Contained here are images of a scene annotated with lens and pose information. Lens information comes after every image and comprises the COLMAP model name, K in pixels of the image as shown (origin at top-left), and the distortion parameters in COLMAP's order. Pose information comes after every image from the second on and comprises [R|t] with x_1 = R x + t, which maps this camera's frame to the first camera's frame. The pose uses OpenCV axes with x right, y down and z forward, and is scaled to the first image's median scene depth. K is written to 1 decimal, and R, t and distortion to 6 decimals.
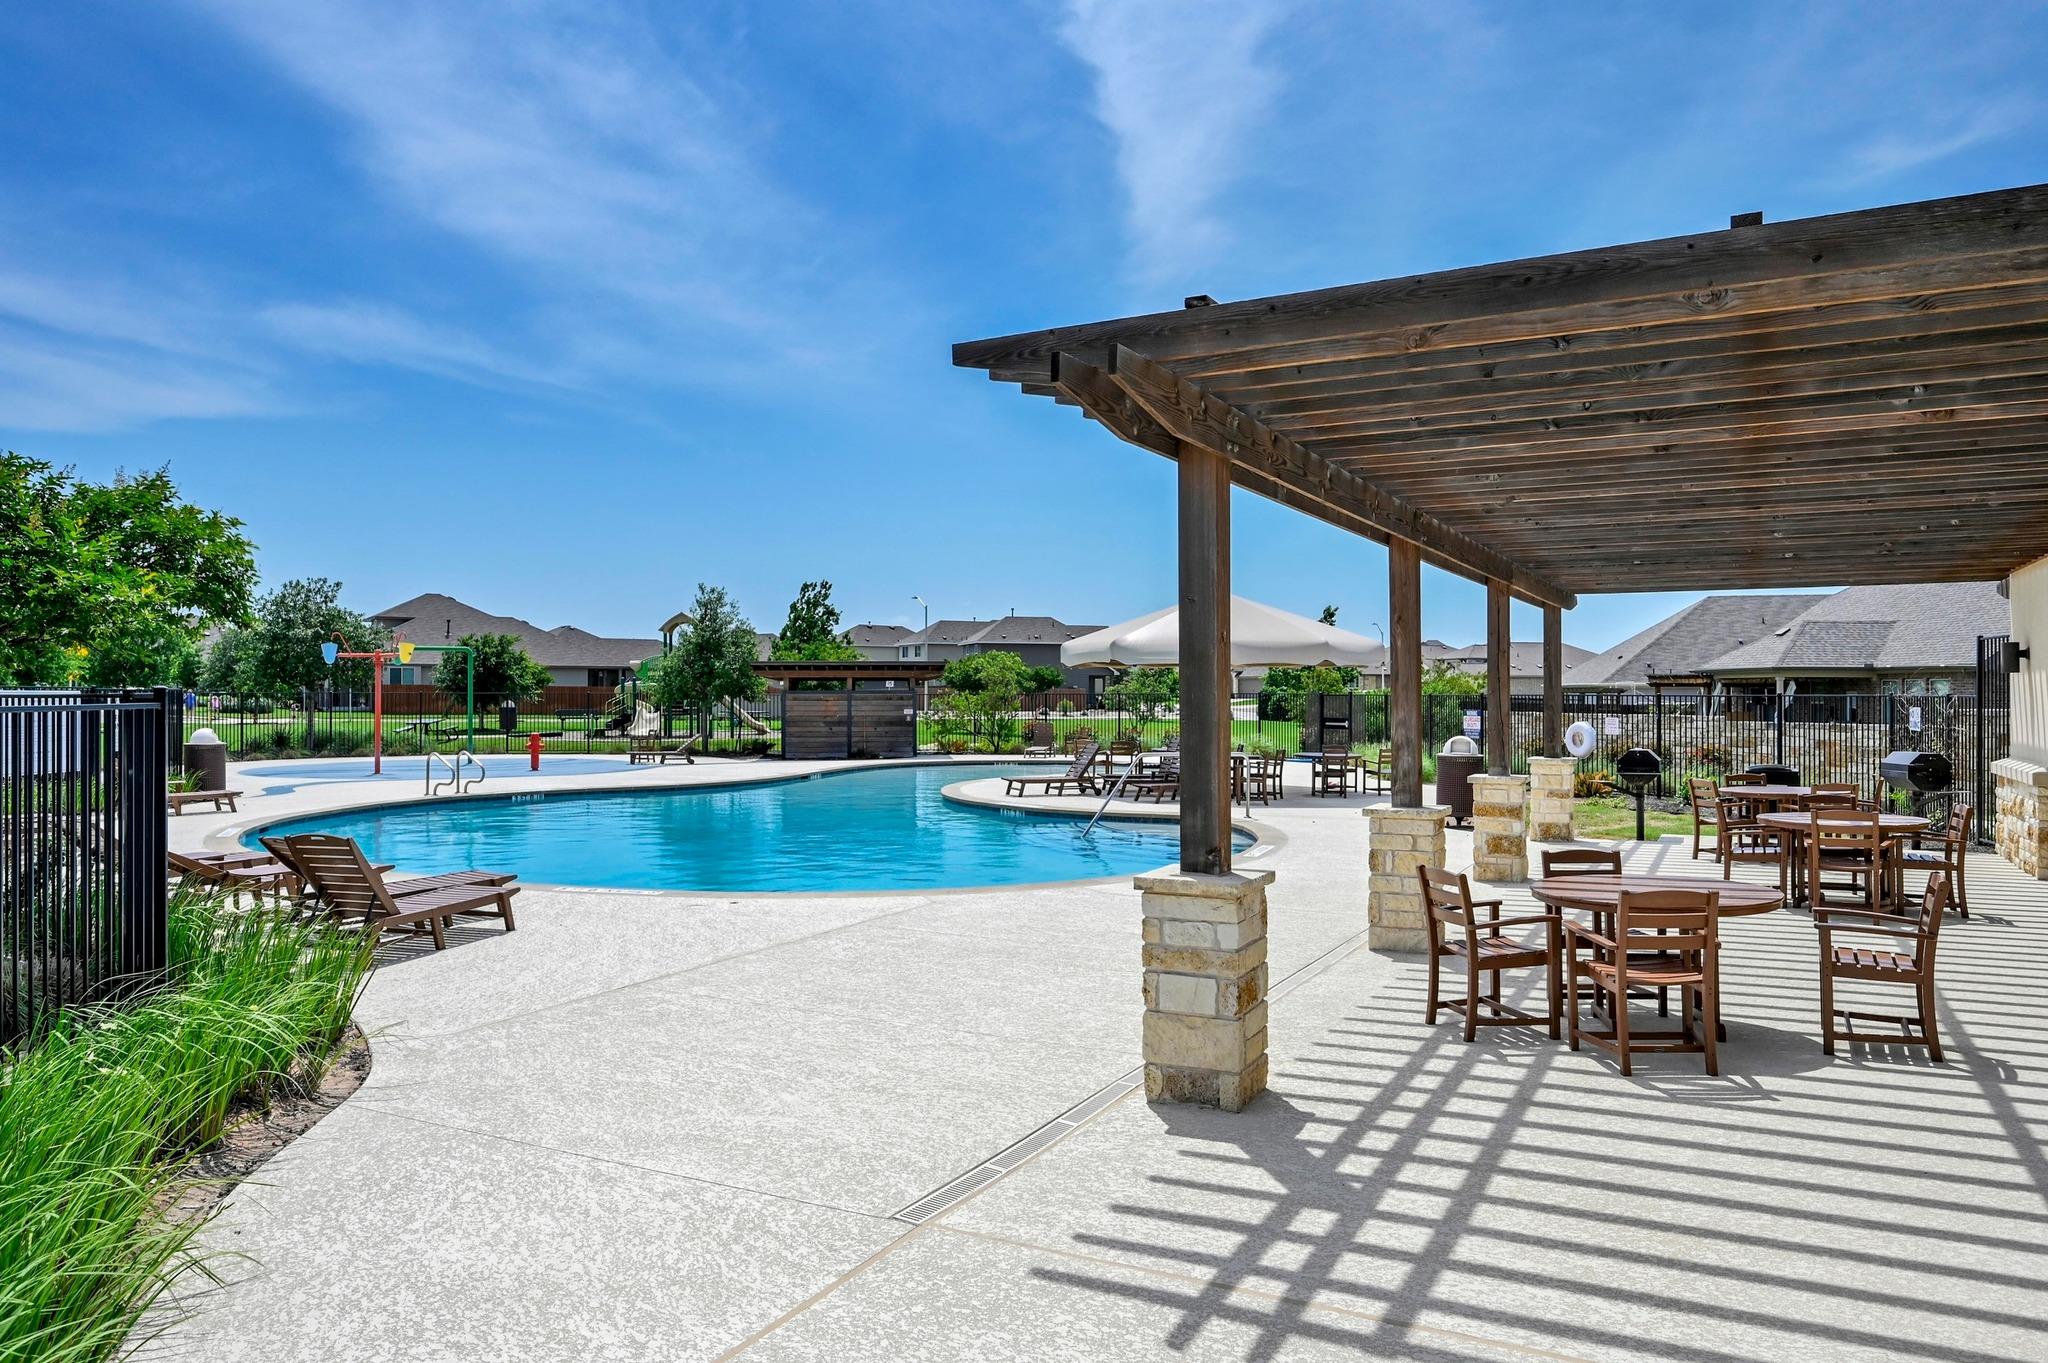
lens RADIAL K [[1256.9, 0, 1024.0], [0, 1256.9, 681.5], [0, 0, 1]] dist [0.056827, -0.054118]
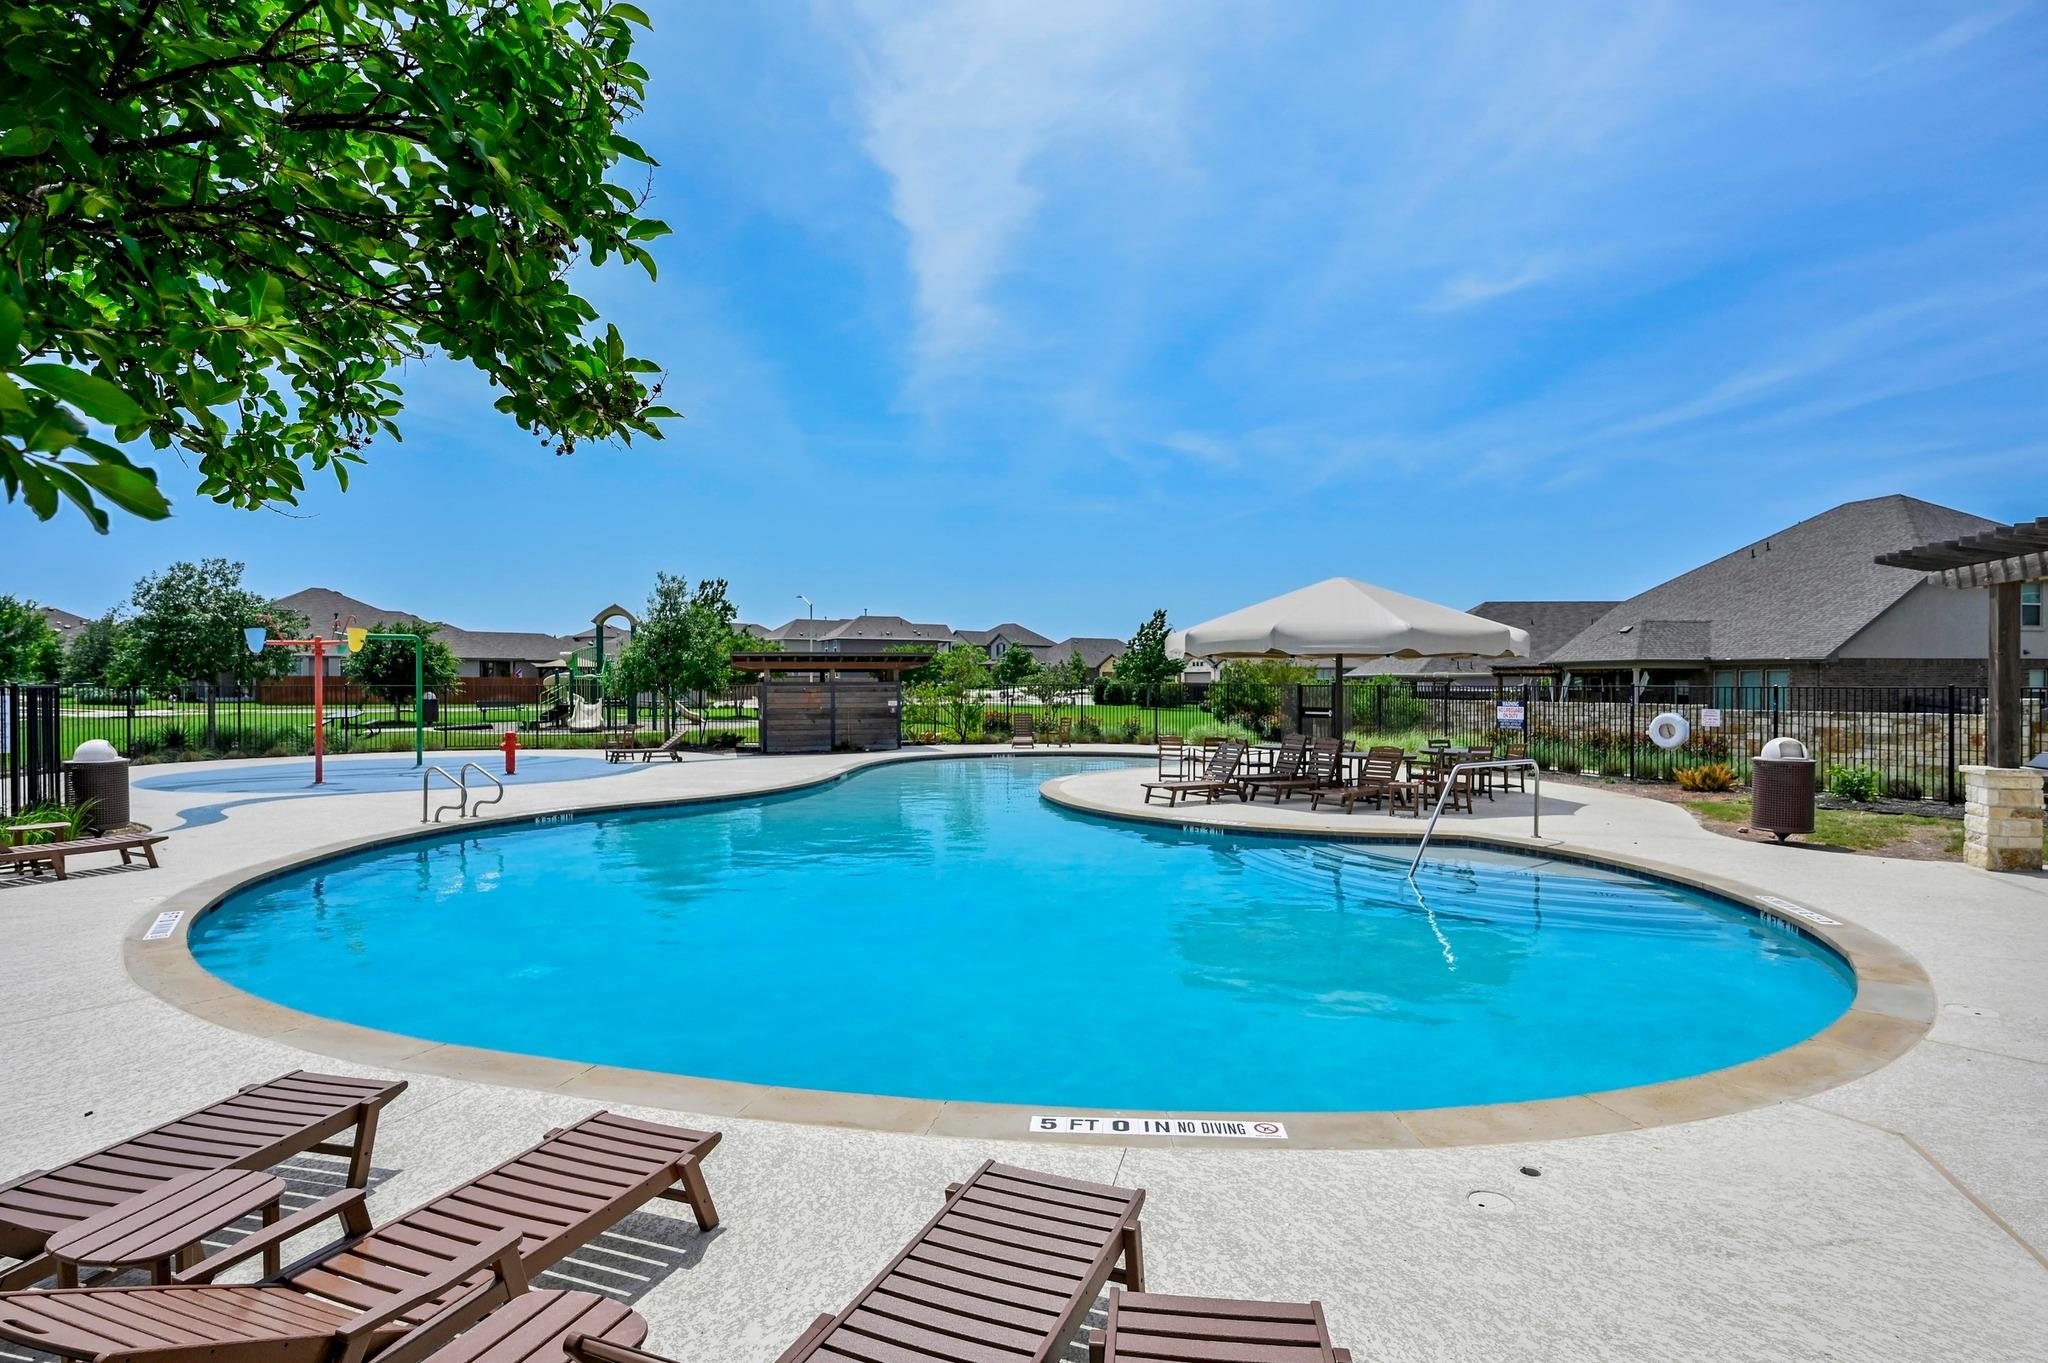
lens RADIAL K [[1007.1, 0, 1024.0], [0, 1007.1, 681.5], [0, 0, 1]] dist [0.002633, 0.000432]
pose [[0.981754, -0.002259, 0.190142, -0.132271], [0.000320, 0.999948, 0.010232, -0.001091], [-0.190155, -0.009984, 0.981703, 0.190666]]
